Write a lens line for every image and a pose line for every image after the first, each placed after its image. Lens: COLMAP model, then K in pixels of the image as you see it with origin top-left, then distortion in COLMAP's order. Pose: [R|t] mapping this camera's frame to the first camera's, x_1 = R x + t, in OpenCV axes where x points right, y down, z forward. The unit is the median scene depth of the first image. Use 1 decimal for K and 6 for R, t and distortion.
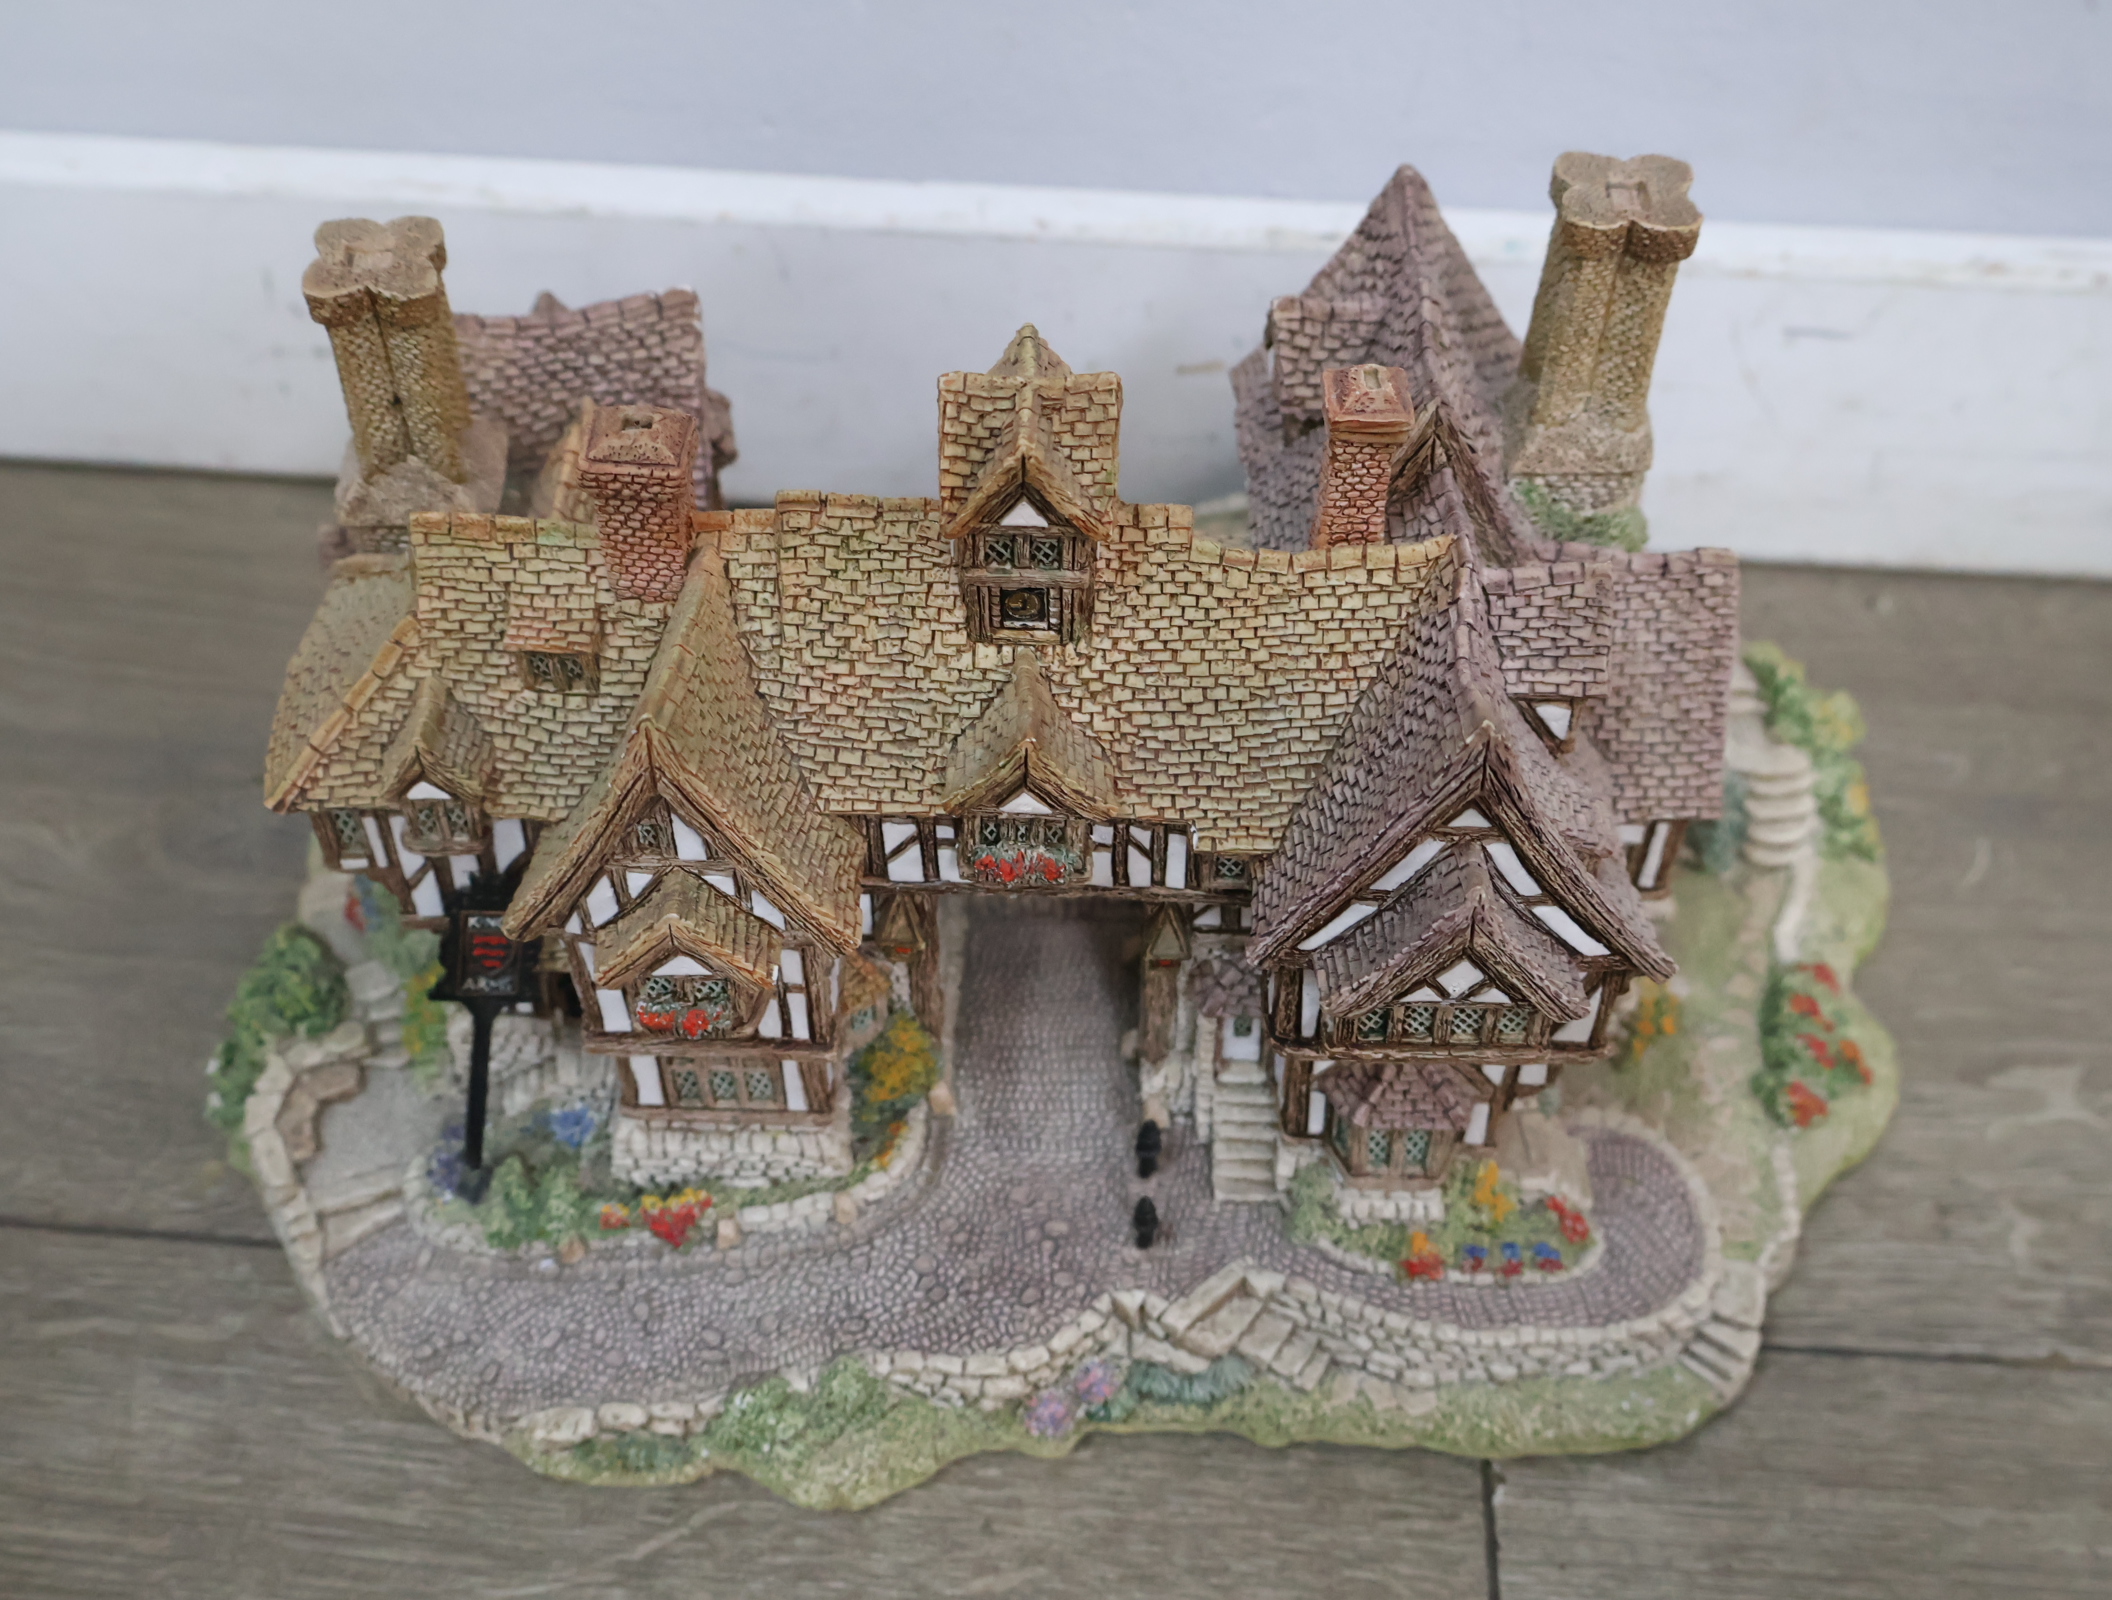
lens RADIAL K [[2446.0, 0, 1060.6], [0, 2446.0, 780.1], [0, 0, 1]] dist [0.006717, 0.000000]
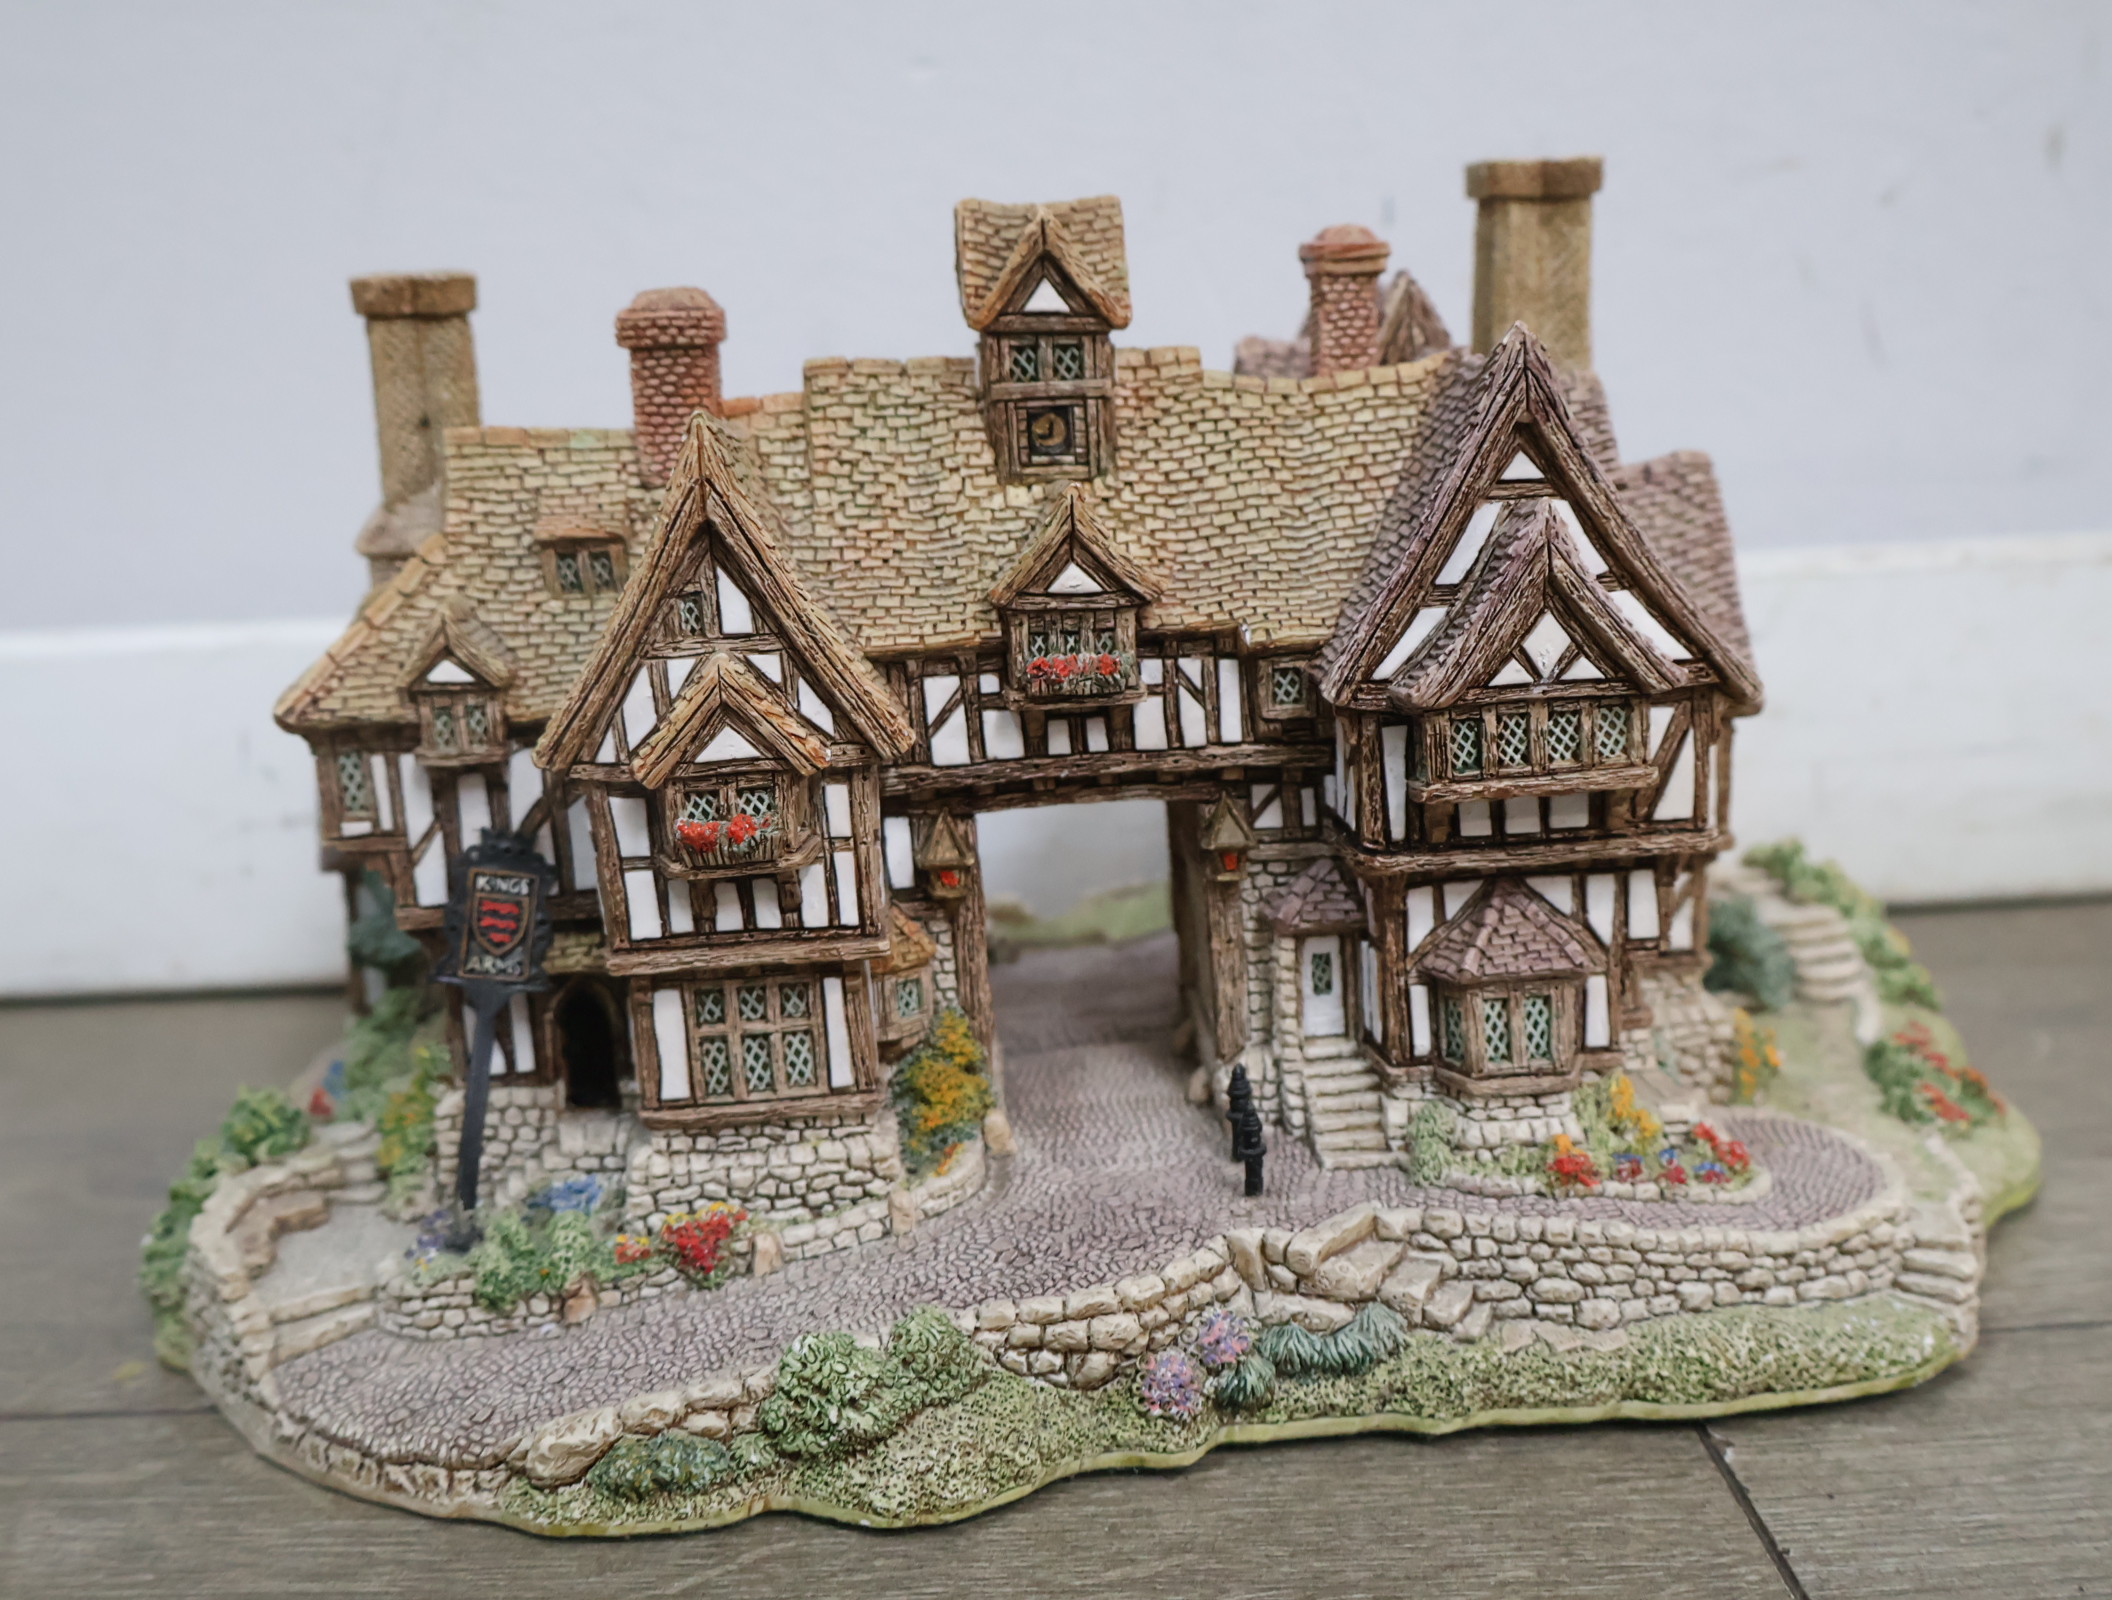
lens RADIAL K [[2446.0, 0, 1054.4], [0, 2446.0, 785.5], [0, 0, 1]] dist [0.006717, 0.000000]
pose [[0.993568, -0.076633, 0.083363, -0.103420], [0.110518, 0.816573, -0.566564, 0.592555], [-0.024655, 0.572133, 0.819790, 0.226173]]
